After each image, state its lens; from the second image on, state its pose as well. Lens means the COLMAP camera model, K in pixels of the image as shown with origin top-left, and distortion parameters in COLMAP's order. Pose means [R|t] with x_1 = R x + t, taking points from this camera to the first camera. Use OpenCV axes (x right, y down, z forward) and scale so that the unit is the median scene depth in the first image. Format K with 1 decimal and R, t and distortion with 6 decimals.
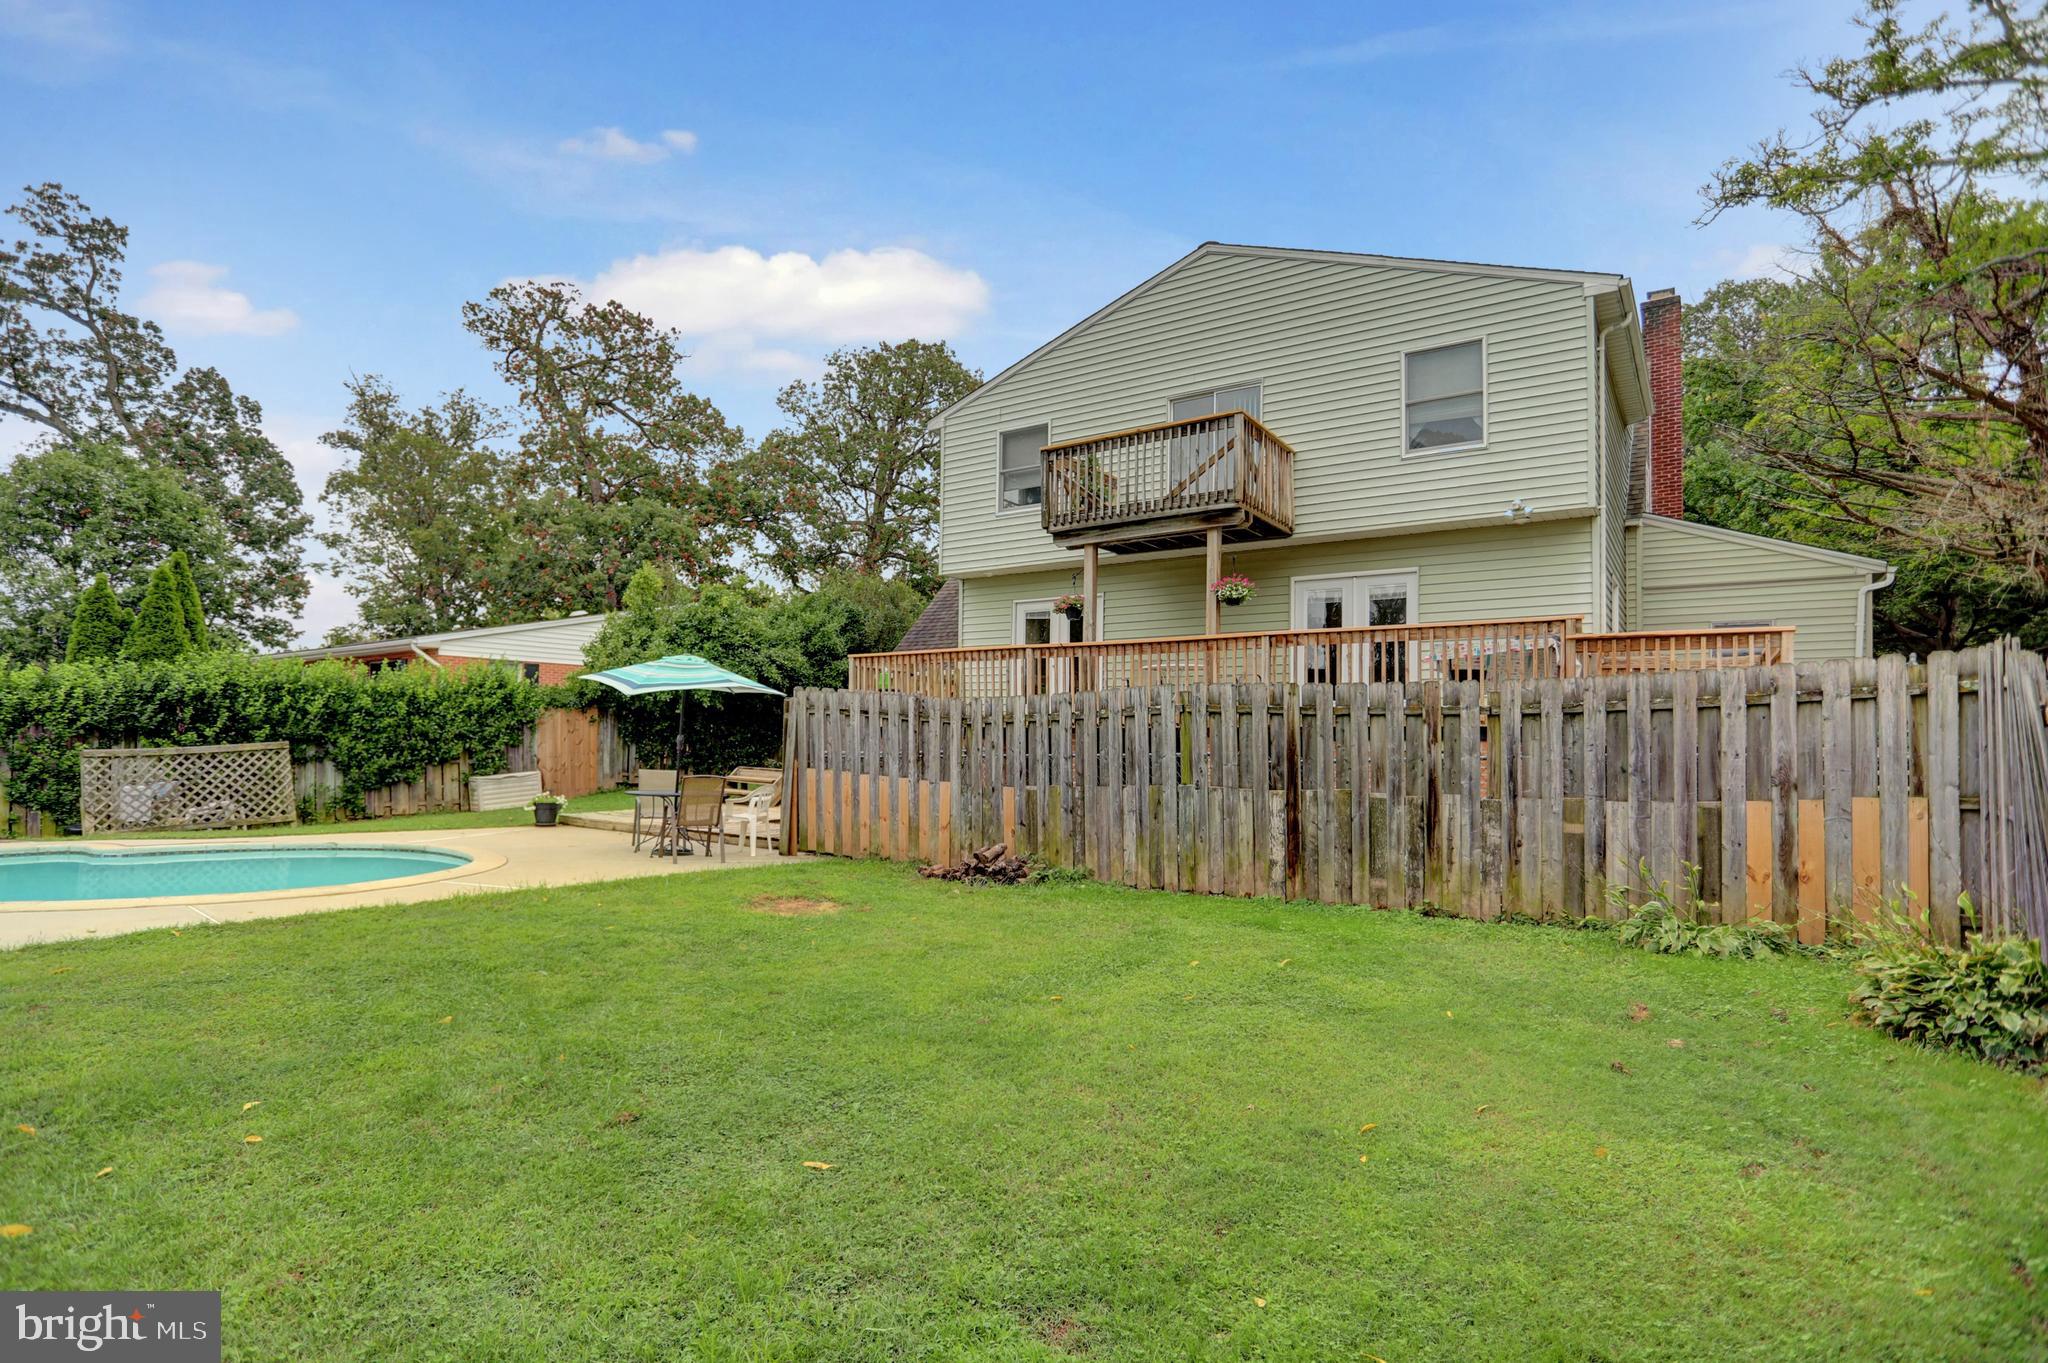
lens RADIAL K [[1043.8, 0, 1023.9], [0, 1043.8, 719.0], [0, 0, 1]] dist [-0.081961, 0.041074]
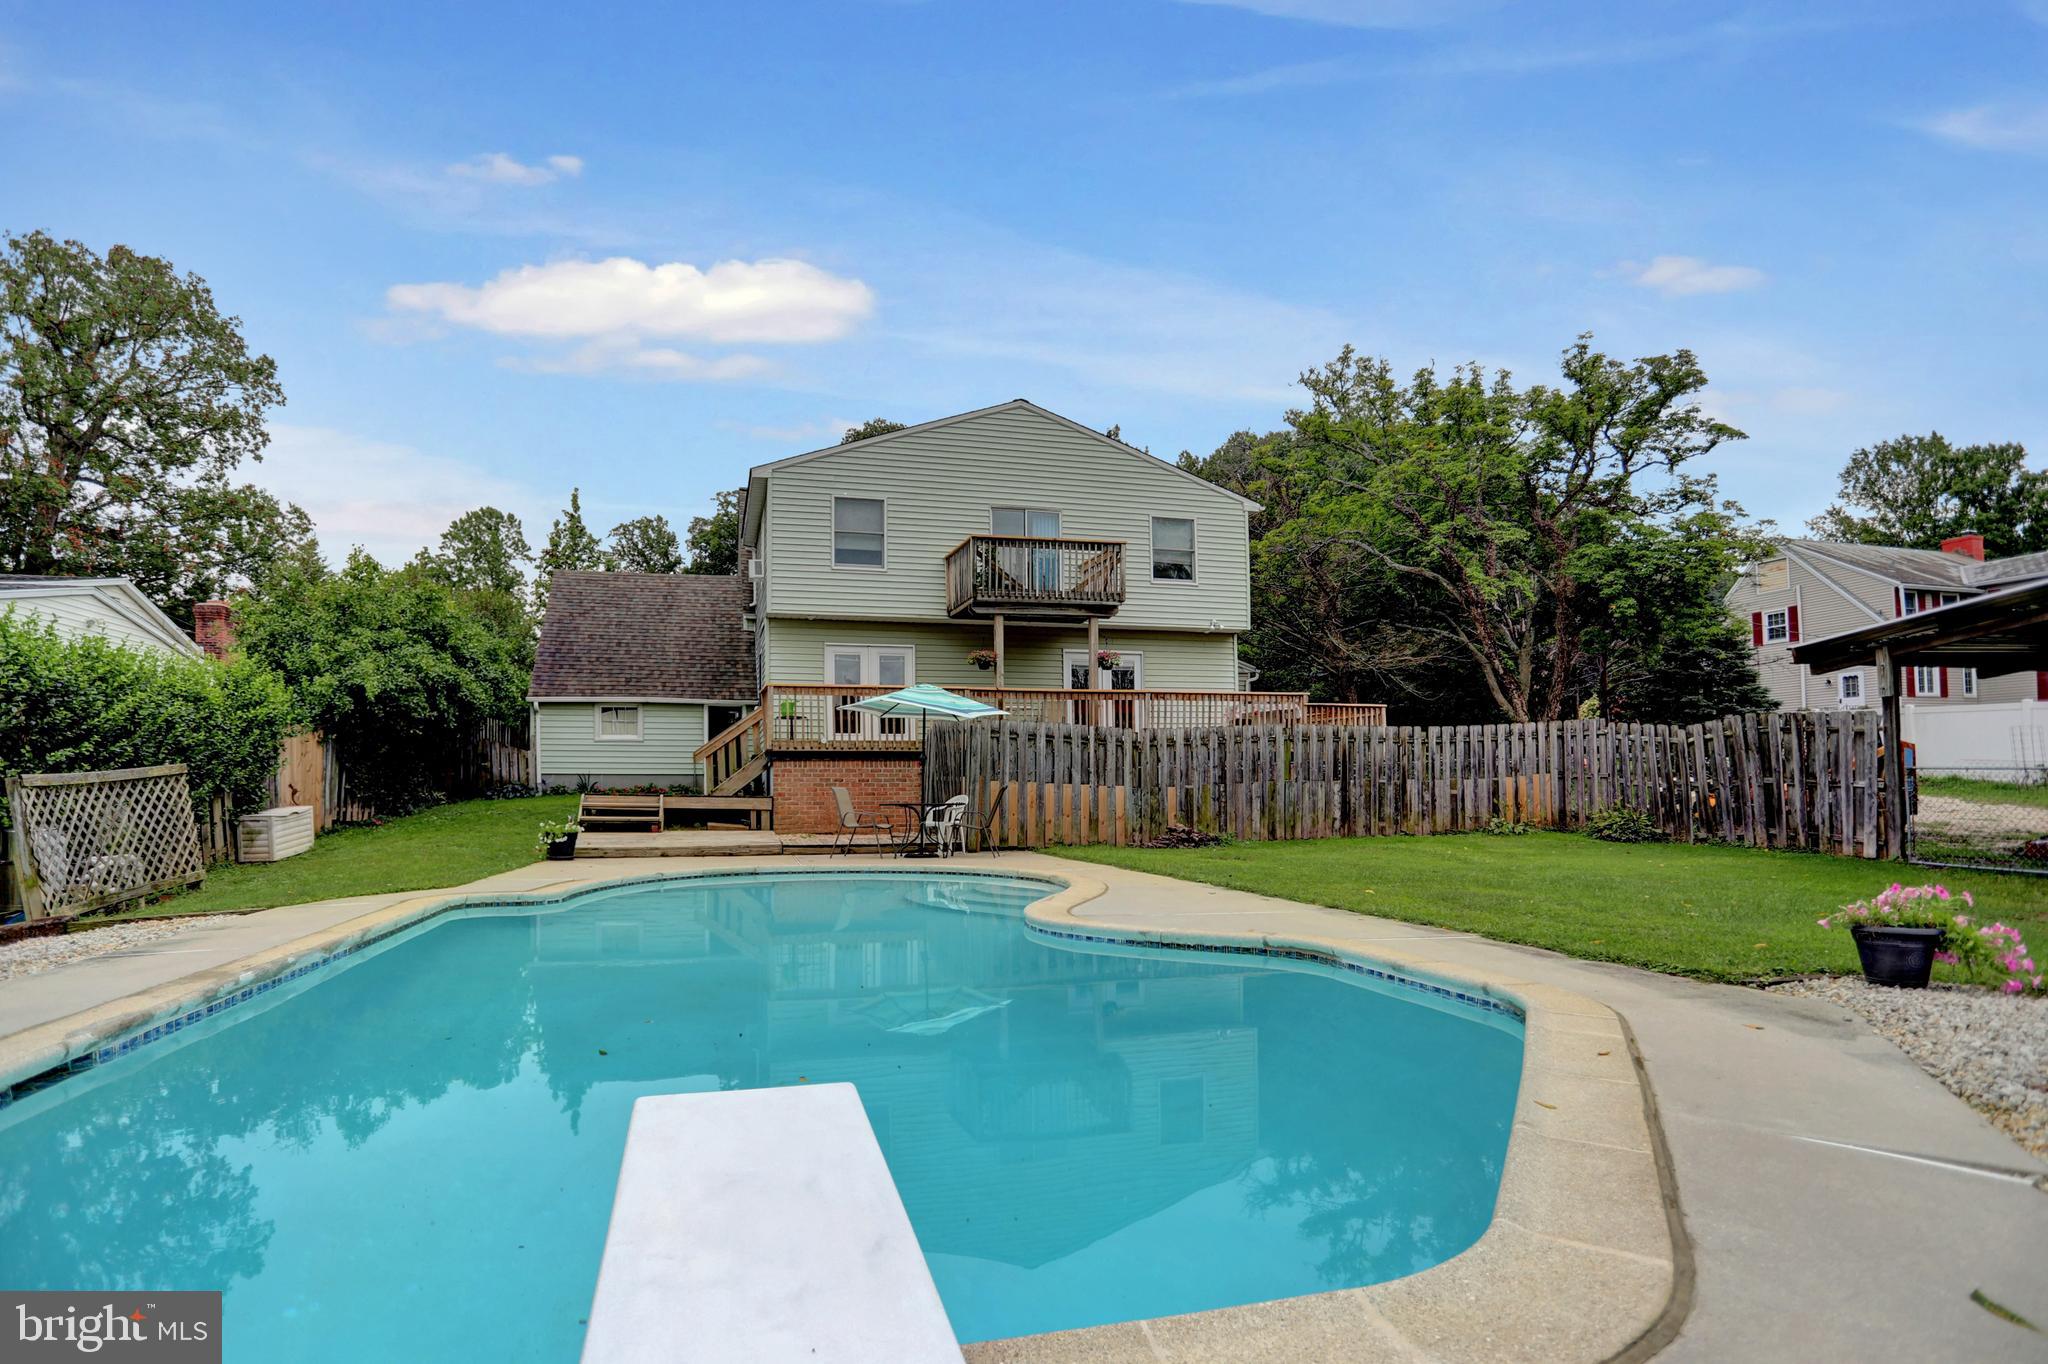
lens RADIAL K [[1043.8, 0, 1023.9], [0, 1043.8, 719.5], [0, 0, 1]] dist [-0.081961, 0.041074]
pose [[0.635906, 0.035402, 0.770954, -1.370622], [0.000384, 0.998933, -0.046188, 0.037854], [-0.771766, 0.029667, 0.635214, 0.198381]]
